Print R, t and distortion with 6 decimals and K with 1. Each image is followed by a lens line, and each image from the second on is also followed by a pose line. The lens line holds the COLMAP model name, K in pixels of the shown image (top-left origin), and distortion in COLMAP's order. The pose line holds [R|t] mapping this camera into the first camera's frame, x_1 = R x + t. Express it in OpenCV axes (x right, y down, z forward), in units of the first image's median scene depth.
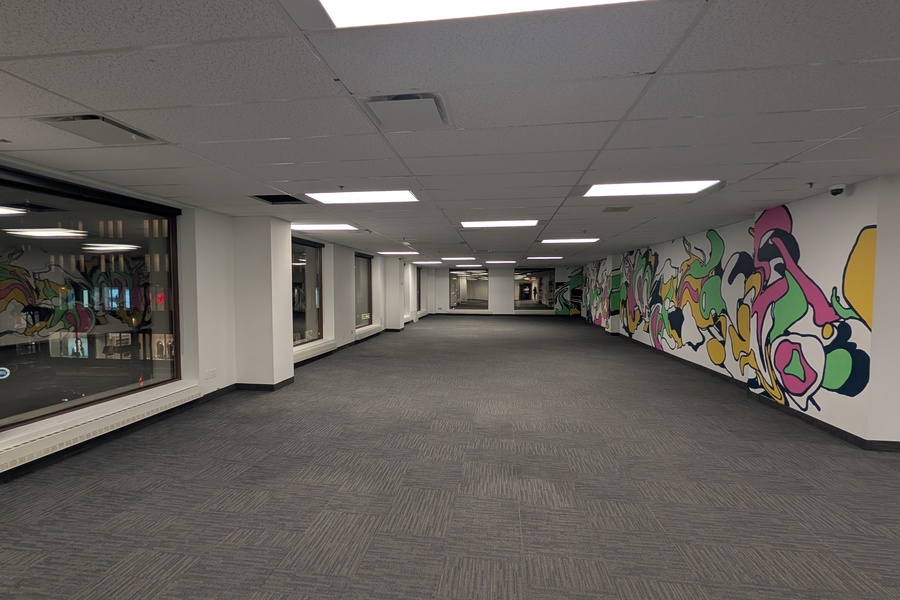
lens RADIAL K [[386.6, 0, 450.6], [0, 386.6, 304.1], [0, 0, 1]] dist [-0.000982, 0.000378]
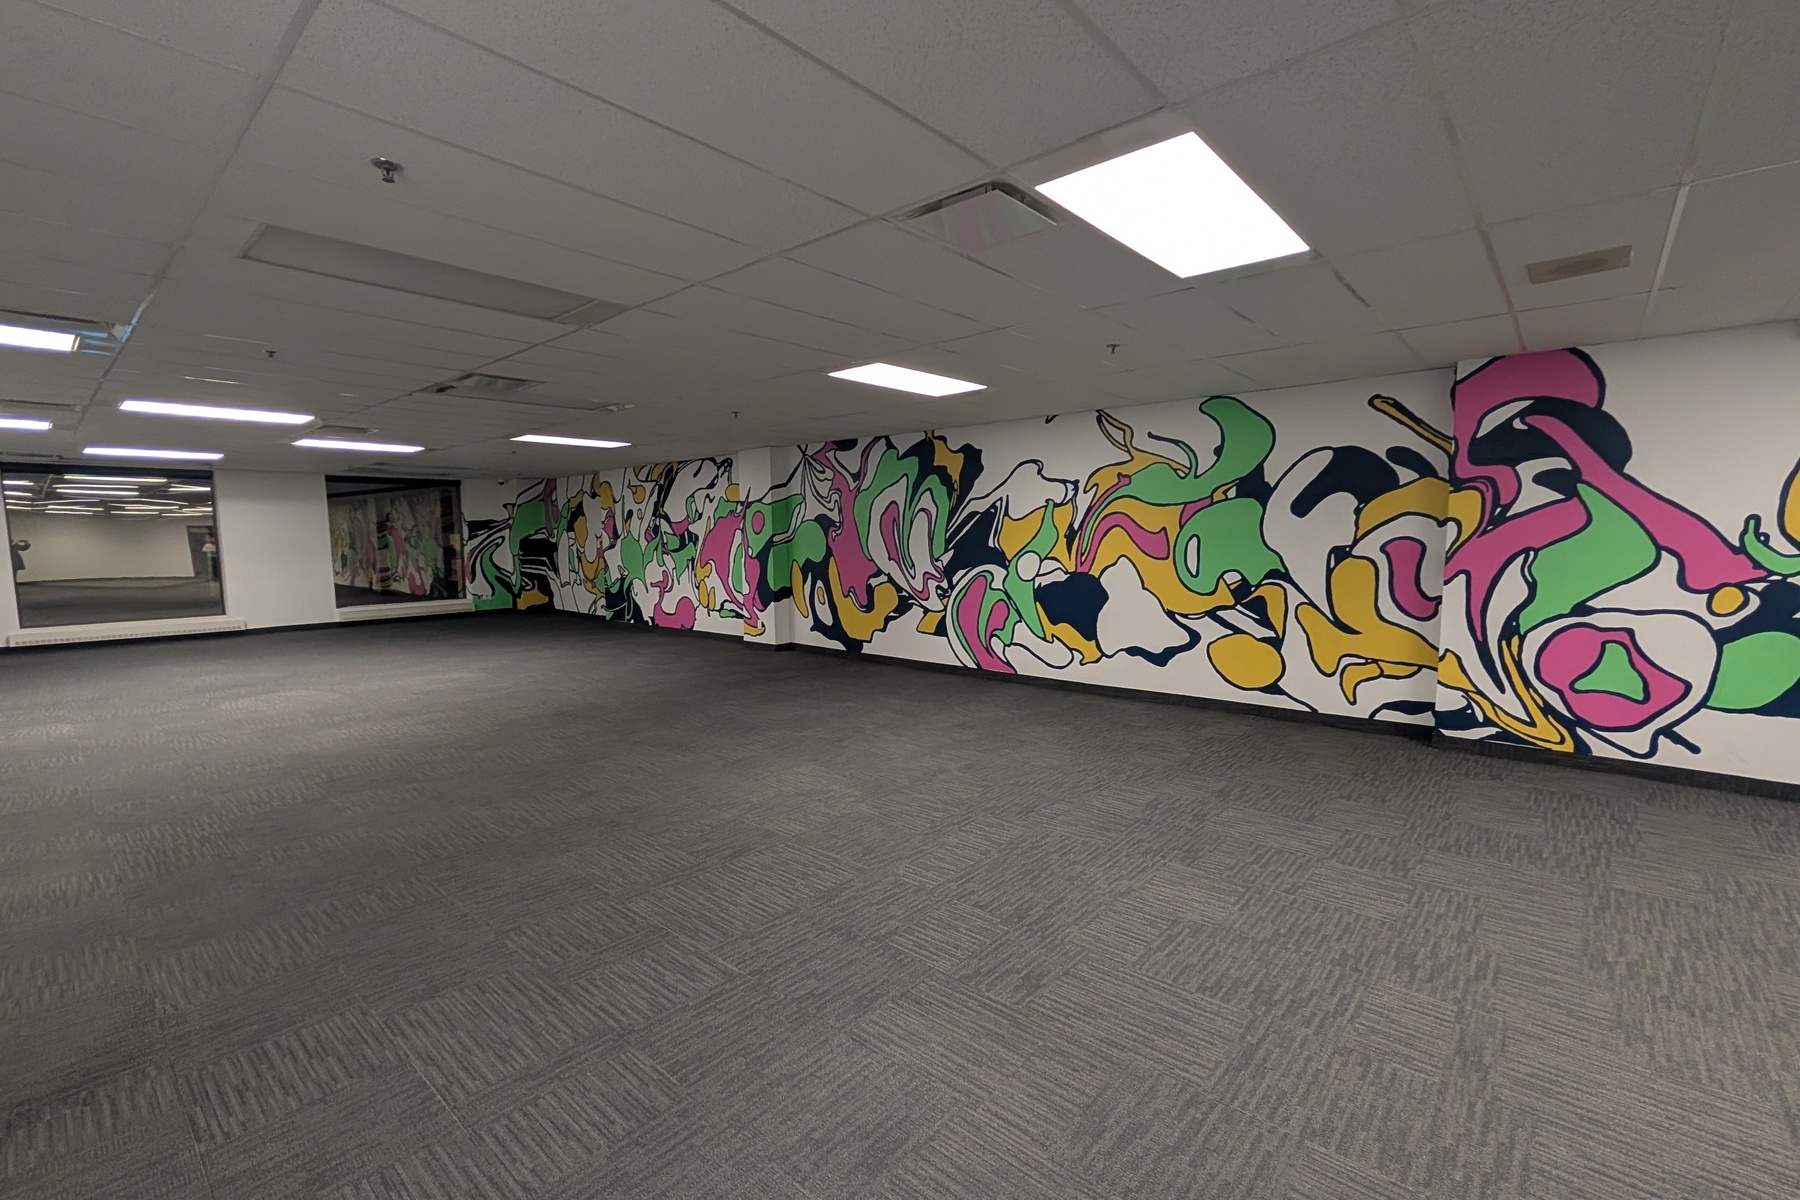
lens RADIAL K [[773.2, 0, 901.3], [0, 773.2, 608.1], [0, 0, 1]] dist [-0.000982, 0.000378]
pose [[0.555975, -0.089779, 0.826336, -0.345764], [0.048762, 0.995960, 0.075401, -0.035972], [-0.829767, -0.001628, 0.558107, 0.915380]]
